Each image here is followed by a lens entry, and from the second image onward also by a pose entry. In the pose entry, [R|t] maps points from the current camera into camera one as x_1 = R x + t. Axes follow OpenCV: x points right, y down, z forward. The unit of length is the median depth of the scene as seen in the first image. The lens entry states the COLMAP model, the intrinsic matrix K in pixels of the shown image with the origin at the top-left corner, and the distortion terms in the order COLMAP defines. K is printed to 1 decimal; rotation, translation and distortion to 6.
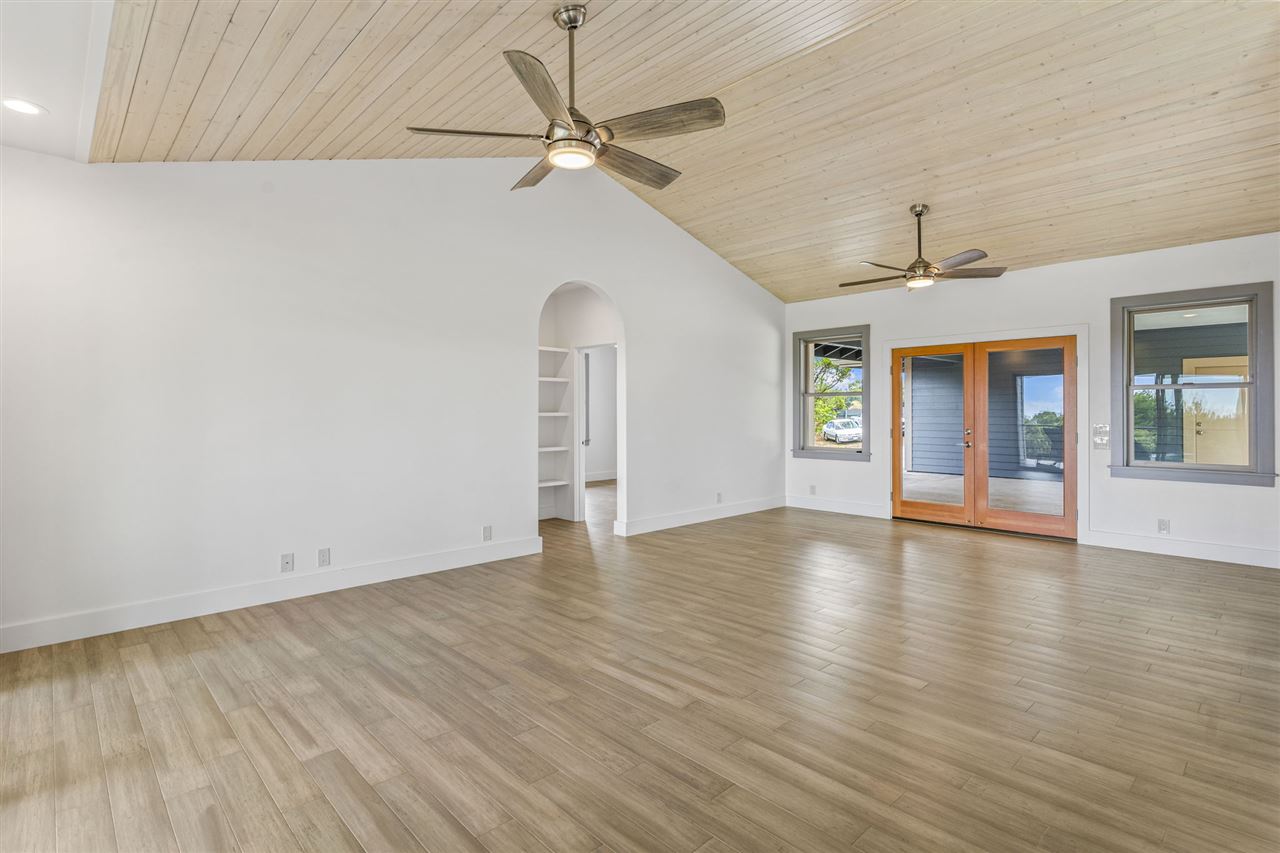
lens RADIAL K [[619.0, 0, 635.8], [0, 619.0, 406.7], [0, 0, 1]] dist [-0.000374, -0.000516]
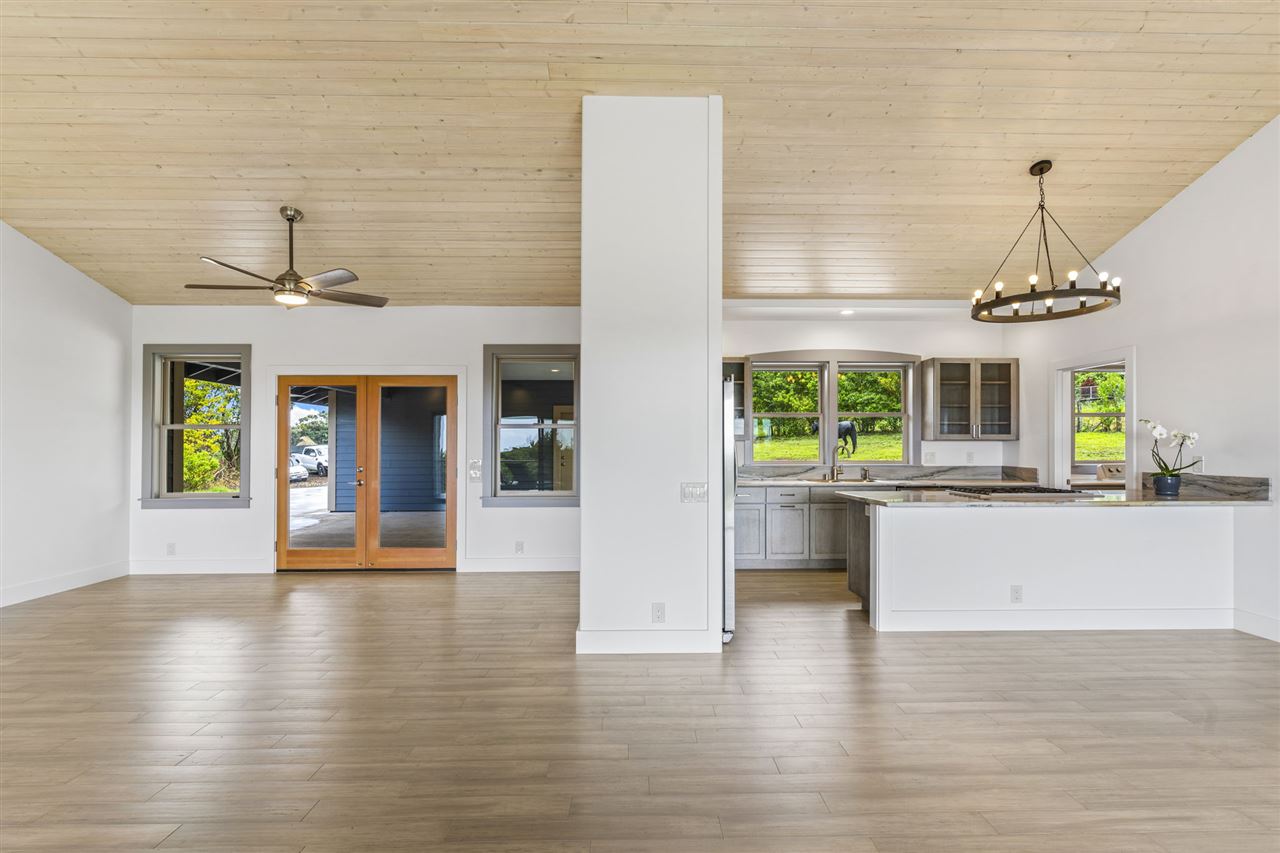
lens RADIAL K [[619.0, 0, 640.6], [0, 619.0, 440.8], [0, 0, 1]] dist [-0.000374, -0.000516]
pose [[0.672408, 0.006879, 0.740148, 0.149413], [-0.003975, 0.999976, -0.005683, 0.001010], [-0.740170, 0.000879, 0.672420, 0.059110]]
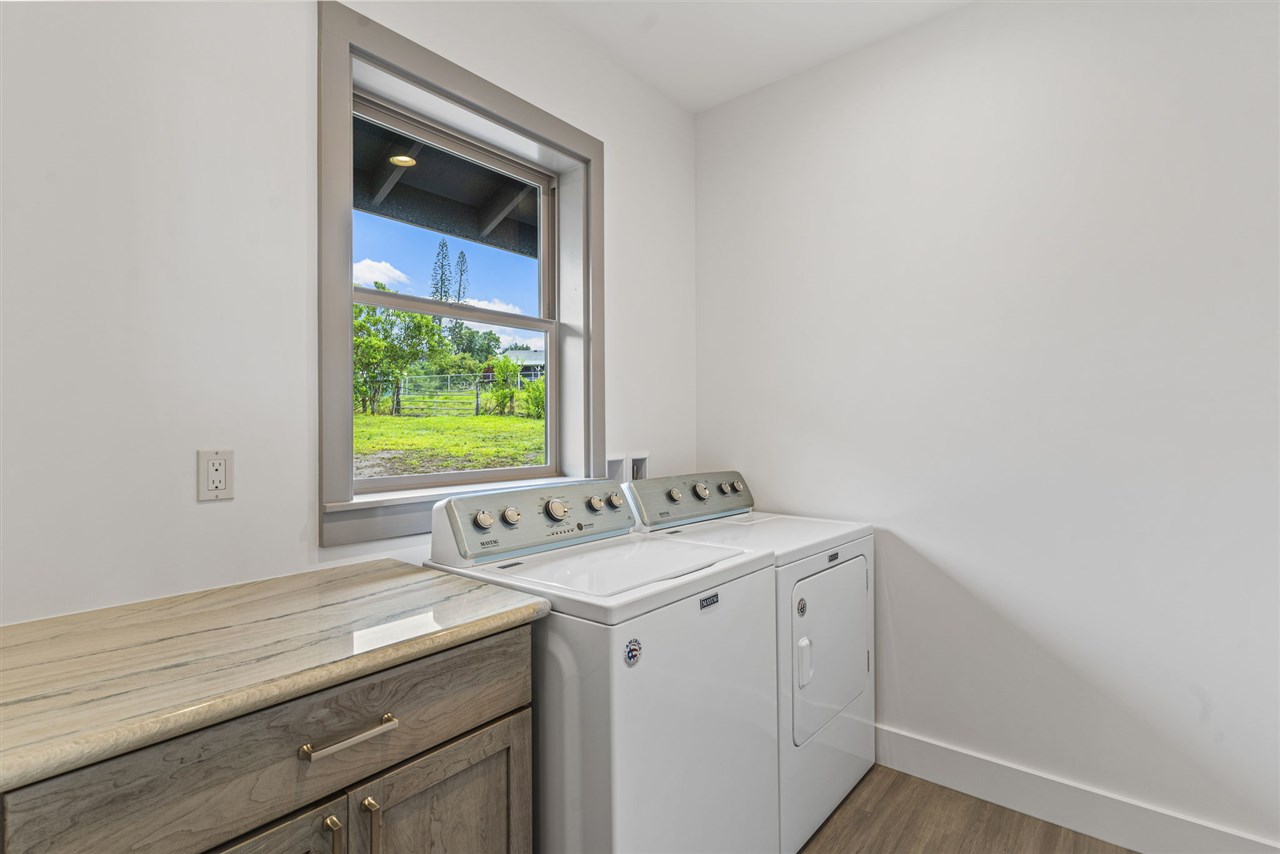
lens RADIAL K [[619.0, 0, 639.2], [0, 619.0, 425.0], [0, 0, 1]] dist [-0.000374, -0.000516]
pose [[-0.122558, 0.008923, 0.992421, 1.368794], [-0.001921, 0.999956, -0.009228, 0.005282], [-0.992460, -0.003037, -0.122535, 0.154855]]
